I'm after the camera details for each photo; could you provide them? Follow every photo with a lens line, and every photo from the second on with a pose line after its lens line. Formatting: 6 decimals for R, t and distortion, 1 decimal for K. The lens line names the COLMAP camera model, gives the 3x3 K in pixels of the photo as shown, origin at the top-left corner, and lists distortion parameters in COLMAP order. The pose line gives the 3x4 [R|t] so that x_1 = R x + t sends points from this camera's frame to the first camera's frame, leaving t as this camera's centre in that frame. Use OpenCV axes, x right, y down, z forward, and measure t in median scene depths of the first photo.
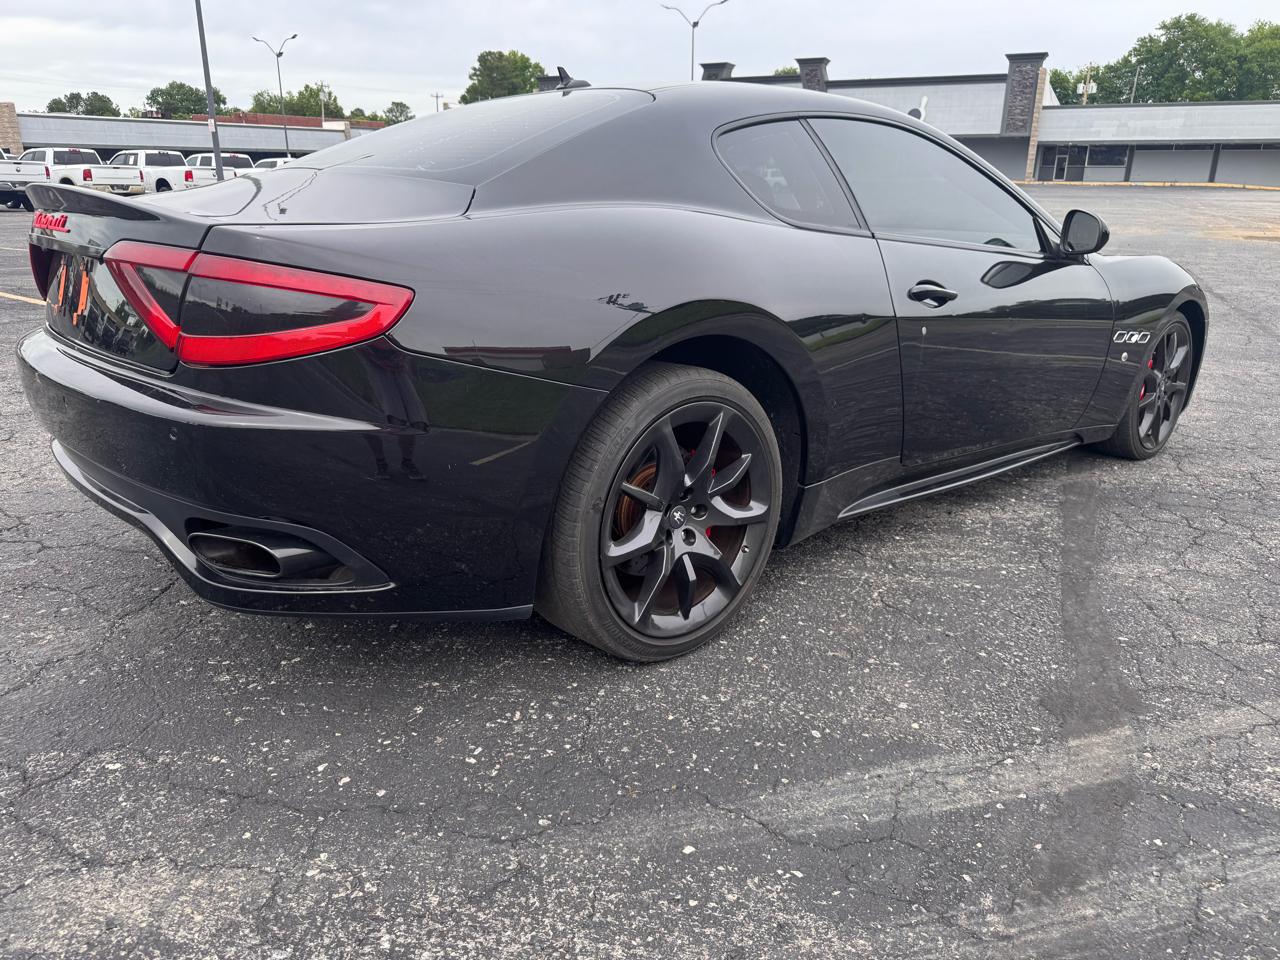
lens RADIAL K [[910.0, 0, 639.5], [0, 910.0, 474.8], [0, 0, 1]] dist [0.006925, -0.007424]
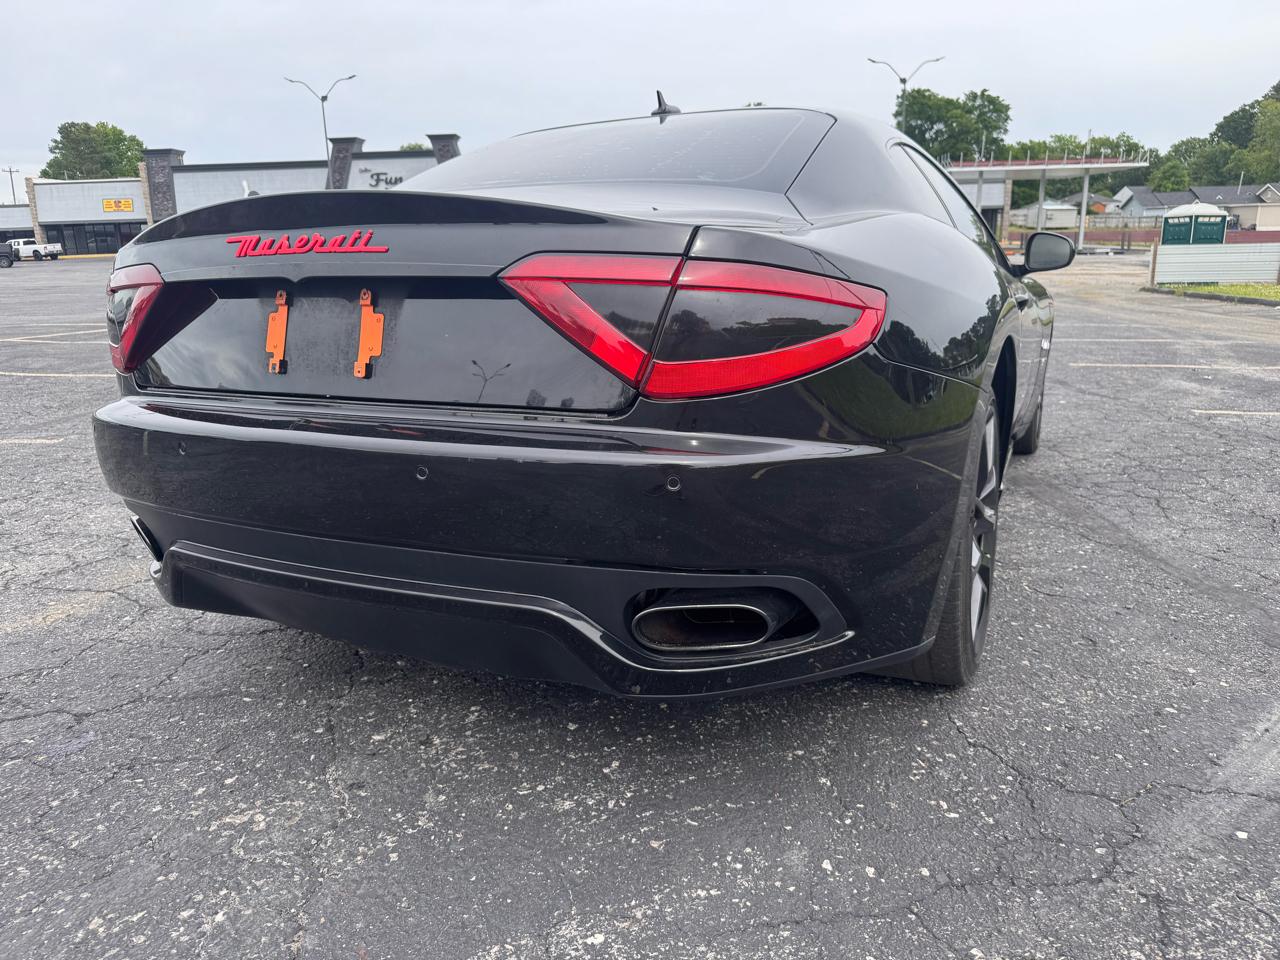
lens RADIAL K [[910.0, 0, 639.5], [0, 910.0, 474.8], [0, 0, 1]] dist [0.006925, -0.007424]
pose [[0.926378, -0.118351, 0.357516, -0.377595], [0.144226, 0.988452, -0.046498, -0.009143], [-0.347884, 0.094638, 0.932749, 0.122985]]
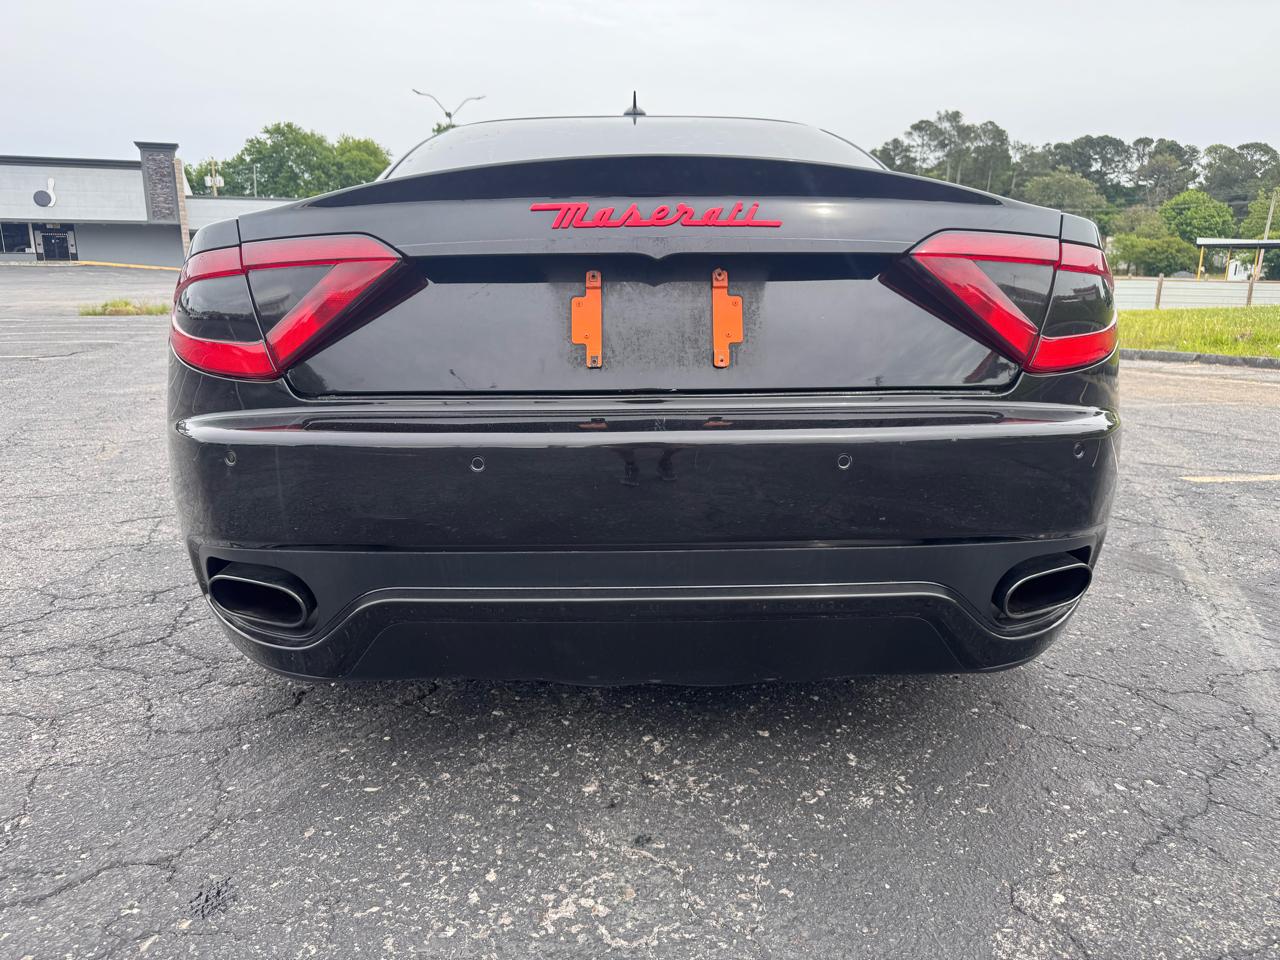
lens RADIAL K [[904.0, 0, 633.2], [0, 904.0, 476.2], [0, 0, 1]] dist [0.005511, -0.010715]
pose [[0.655317, -0.174951, 0.734814, -0.645037], [0.237888, 0.971106, 0.019057, -0.063185], [-0.716916, 0.162315, 0.678001, 0.333567]]
